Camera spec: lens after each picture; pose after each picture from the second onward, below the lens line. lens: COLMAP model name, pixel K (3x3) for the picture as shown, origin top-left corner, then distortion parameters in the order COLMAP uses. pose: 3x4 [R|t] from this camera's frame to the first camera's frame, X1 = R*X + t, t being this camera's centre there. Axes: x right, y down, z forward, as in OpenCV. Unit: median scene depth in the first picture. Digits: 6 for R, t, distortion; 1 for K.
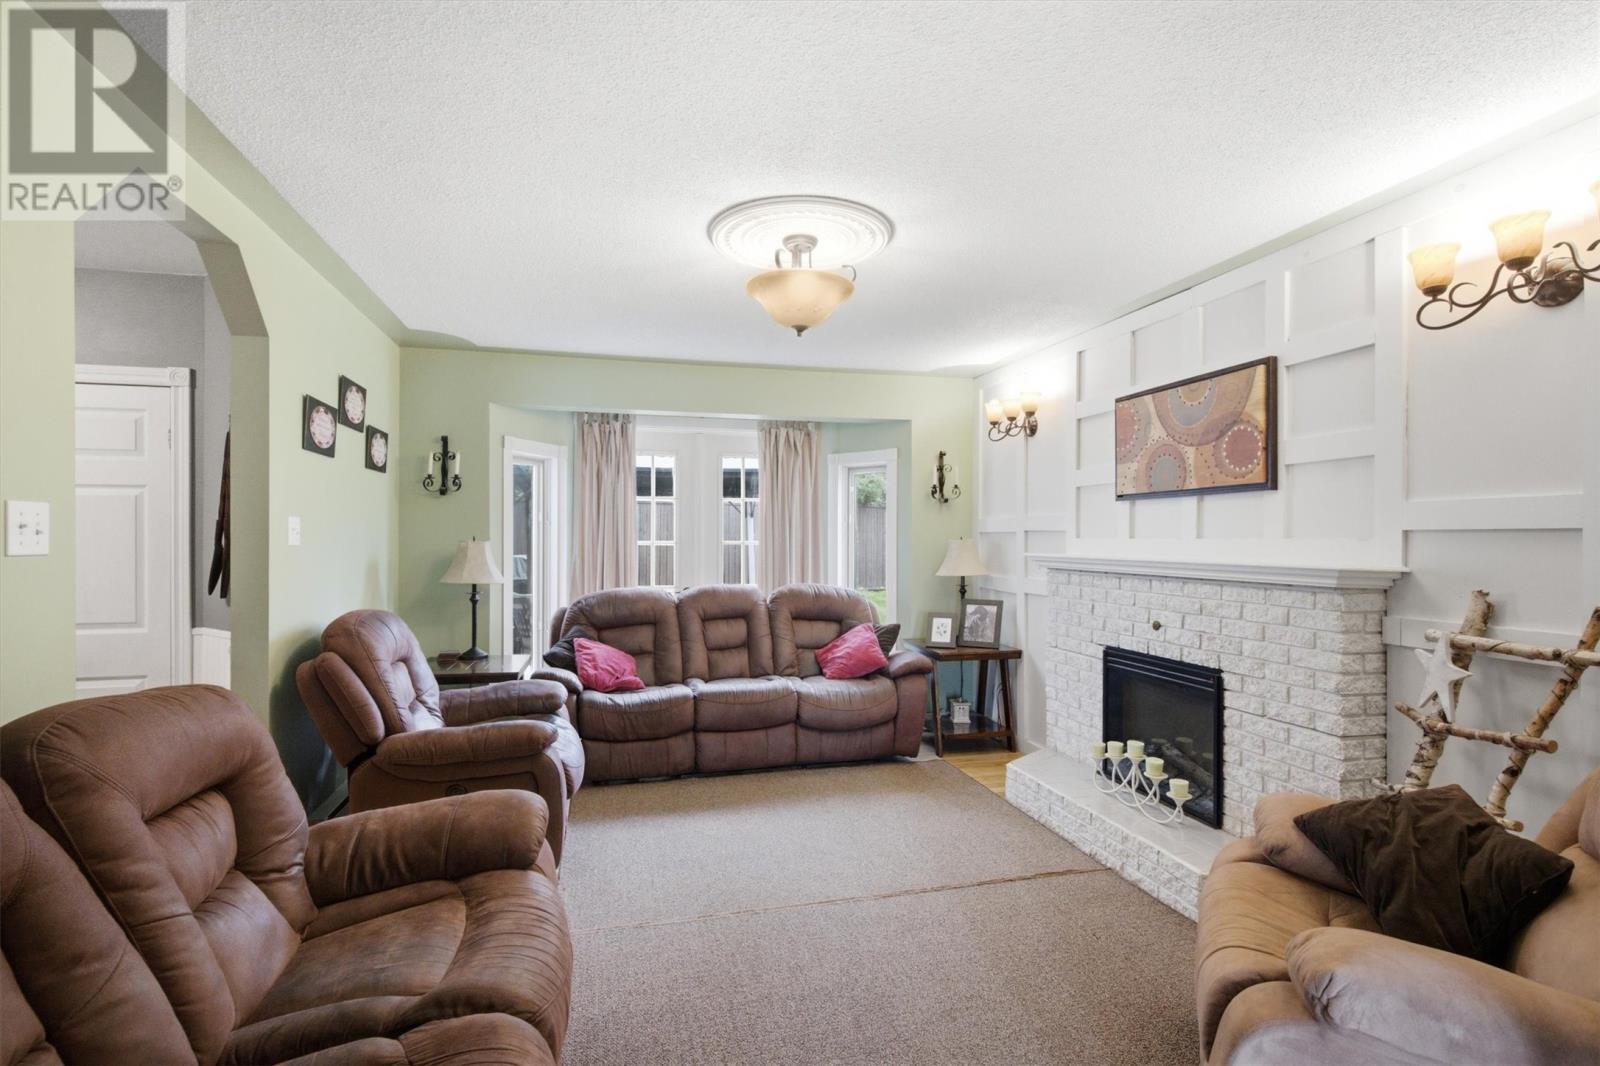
lens RADIAL K [[774.4, 0, 800.0], [0, 774.4, 533.0], [0, 0, 1]] dist [-0.000573, -0.000135]
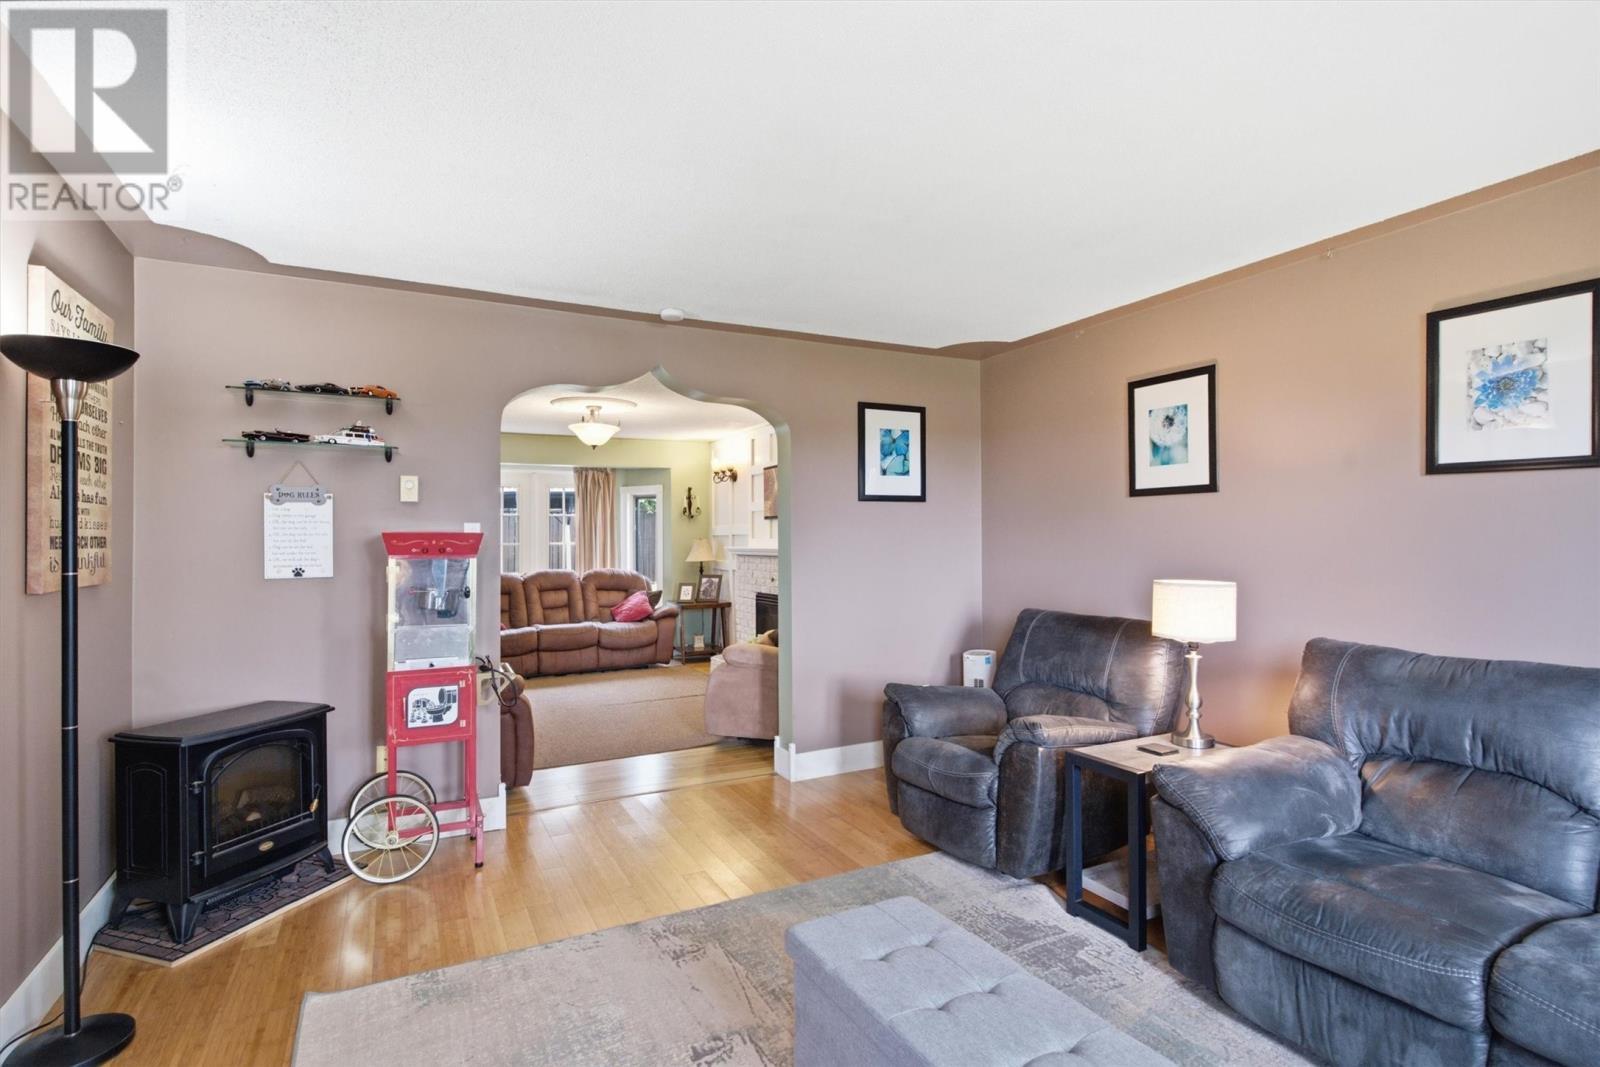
lens RADIAL K [[774.4, 0, 800.0], [0, 774.4, 533.5], [0, 0, 1]] dist [-0.000573, -0.000135]
pose [[0.974054, -0.006805, 0.226214, 0.040776], [0.007453, 0.999970, -0.002010, -0.001032], [-0.226194, 0.003644, 0.974076, -0.722324]]
